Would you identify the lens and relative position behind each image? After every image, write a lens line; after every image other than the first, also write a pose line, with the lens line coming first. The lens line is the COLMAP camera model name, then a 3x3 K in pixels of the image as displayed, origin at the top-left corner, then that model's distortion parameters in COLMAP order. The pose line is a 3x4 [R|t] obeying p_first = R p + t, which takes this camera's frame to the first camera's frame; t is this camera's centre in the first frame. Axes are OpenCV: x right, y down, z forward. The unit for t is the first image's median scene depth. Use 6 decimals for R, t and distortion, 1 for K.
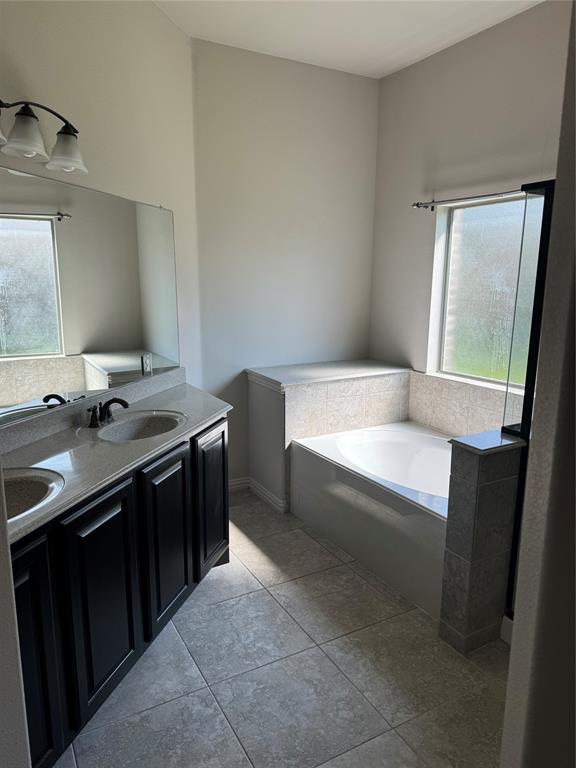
lens RADIAL K [[535.9, 0, 285.4], [0, 535.9, 385.1], [0, 0, 1]] dist [0.085749, -0.099455]
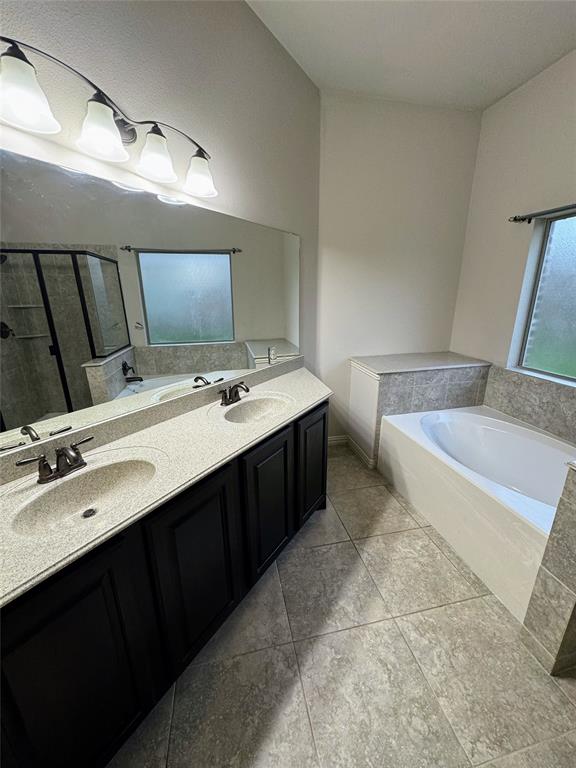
lens RADIAL K [[305.1, 0, 289.0], [0, 305.1, 385.1], [0, 0, 1]] dist [-0.000918, 0.000140]
pose [[0.957510, 0.070588, -0.279628, -0.005769], [-0.043740, 0.993912, 0.101123, -0.056107], [0.285064, -0.084596, 0.954768, 0.397365]]
